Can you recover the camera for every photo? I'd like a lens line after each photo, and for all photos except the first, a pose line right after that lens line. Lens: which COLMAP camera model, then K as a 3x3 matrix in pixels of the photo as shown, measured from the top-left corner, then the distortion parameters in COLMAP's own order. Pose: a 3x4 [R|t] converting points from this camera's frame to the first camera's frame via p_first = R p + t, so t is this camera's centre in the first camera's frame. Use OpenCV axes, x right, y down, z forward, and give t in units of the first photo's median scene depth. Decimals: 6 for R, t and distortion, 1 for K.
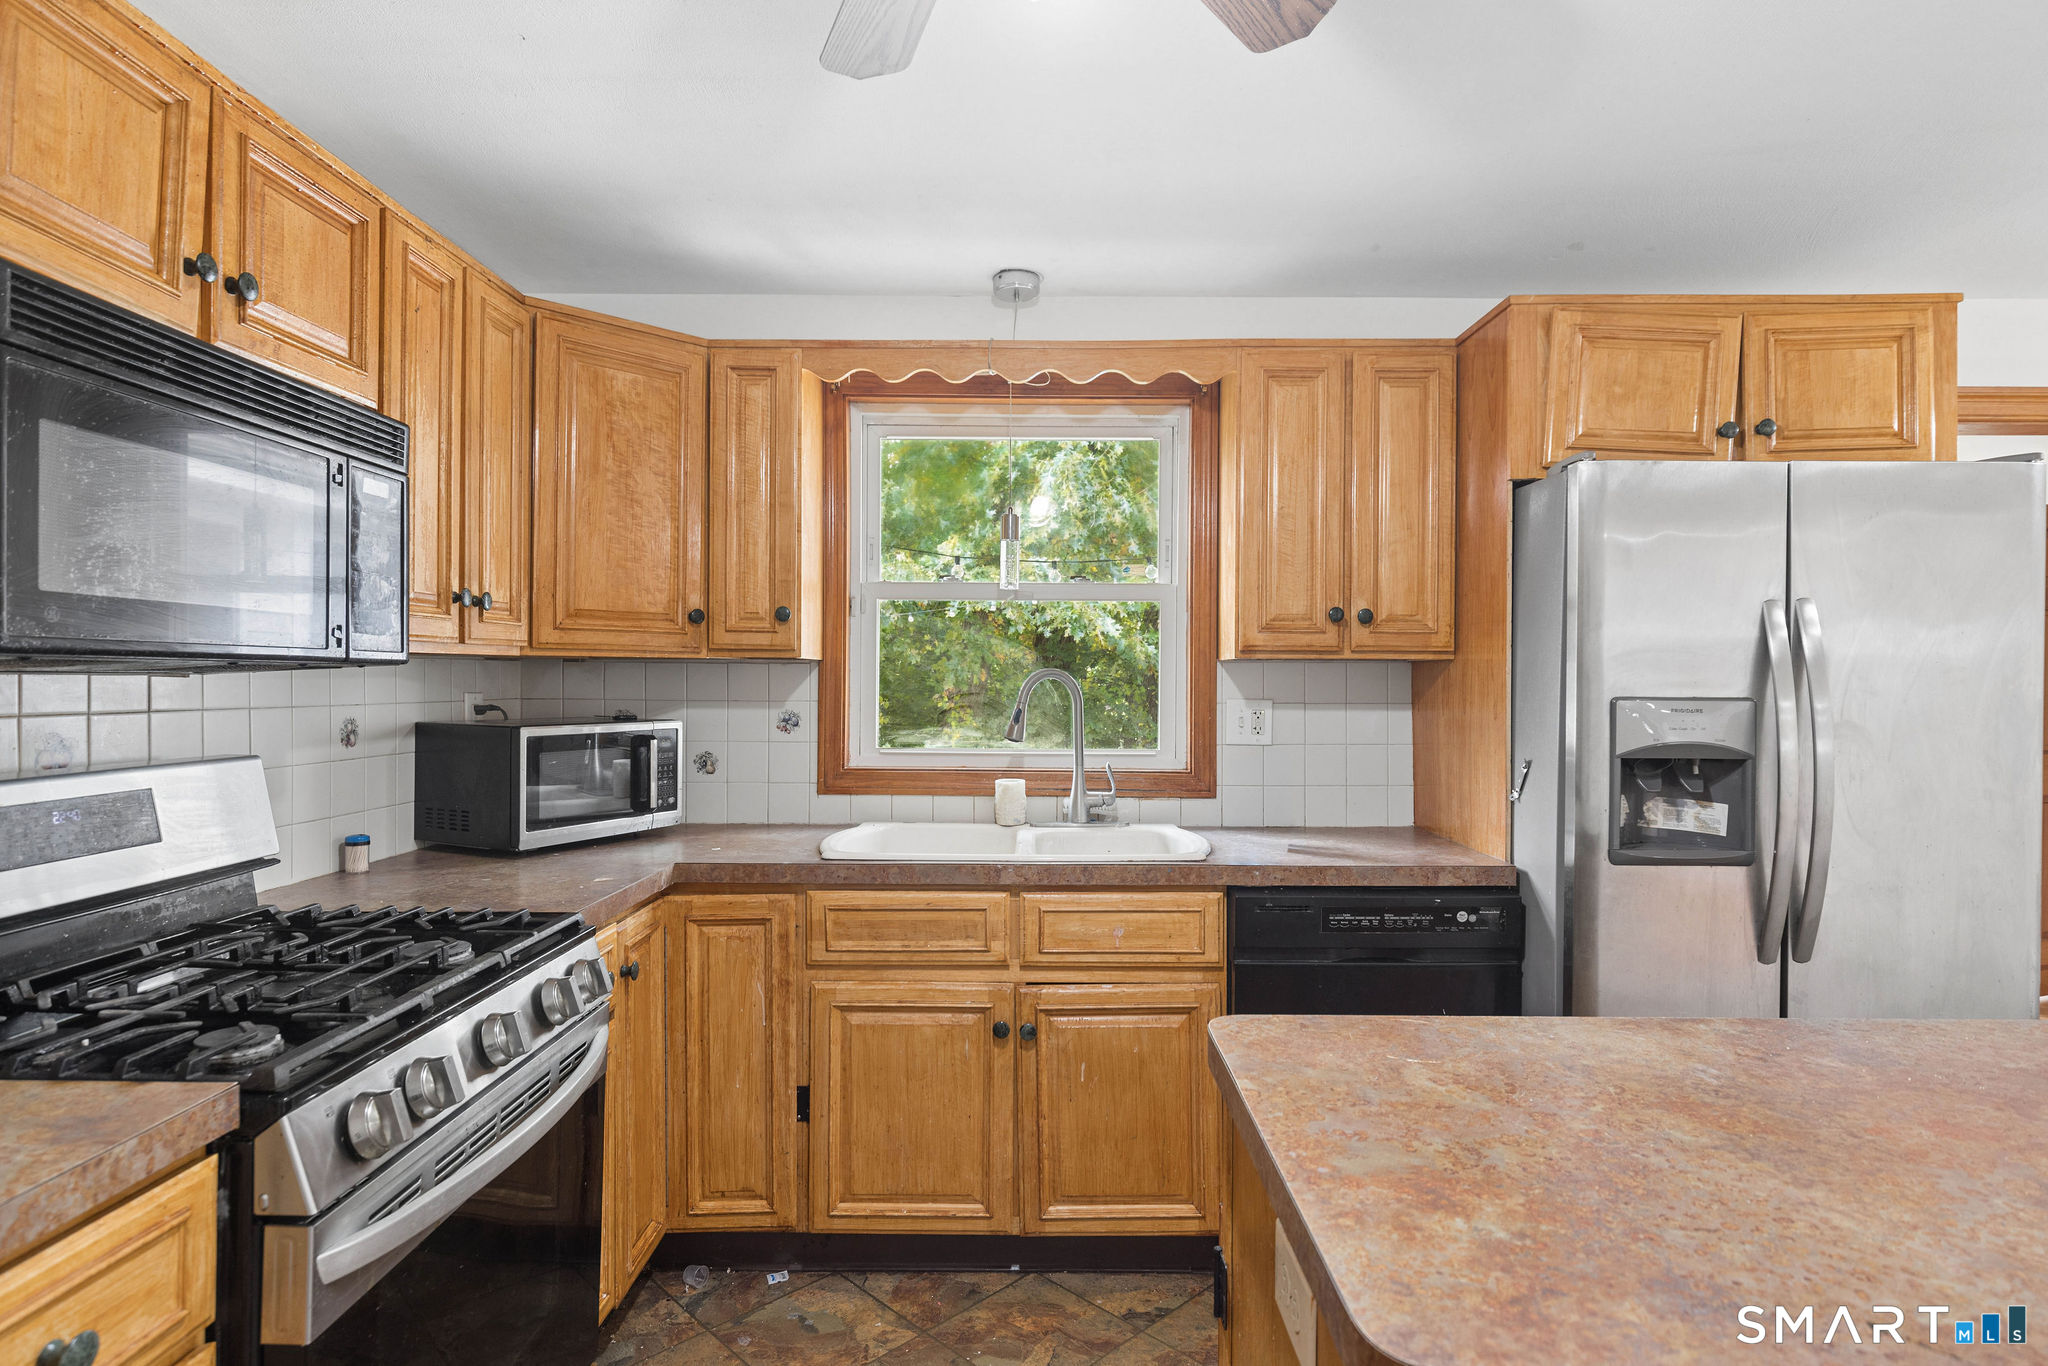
lens RADIAL K [[1086.8, 0, 1037.1], [0, 1086.8, 687.6], [0, 0, 1]] dist [0.002653, -0.001790]
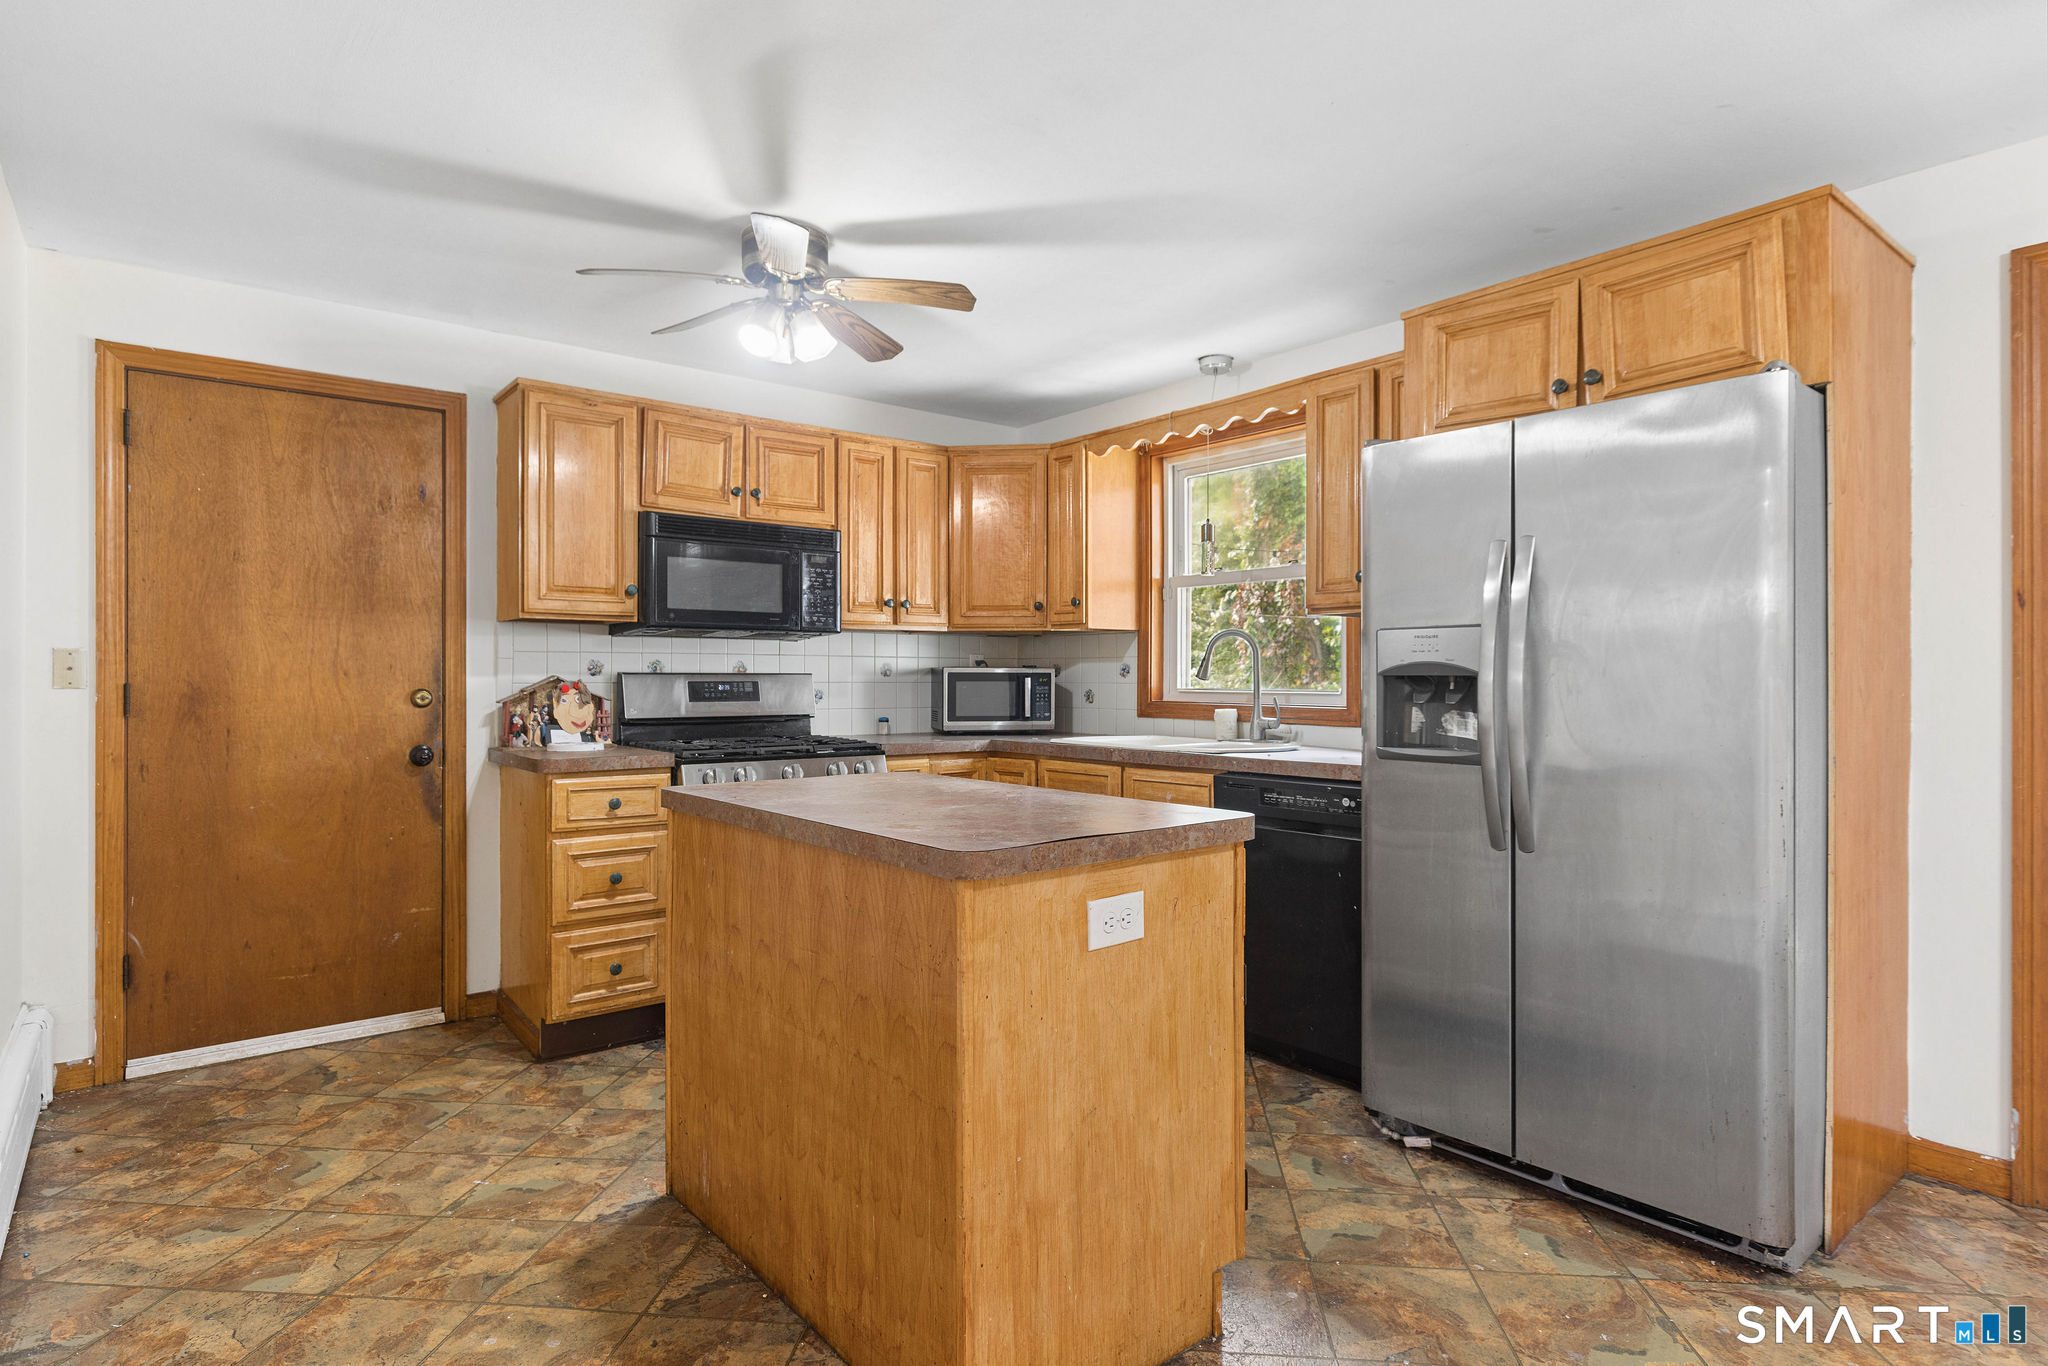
lens RADIAL K [[1086.8, 0, 1021.8], [0, 1086.8, 677.3], [0, 0, 1]] dist [0.002653, -0.001790]
pose [[0.630326, -0.005134, -0.776314, 1.133464], [-0.005189, 0.999928, -0.010825, 0.074709], [0.776313, 0.010851, 0.630254, -0.124335]]
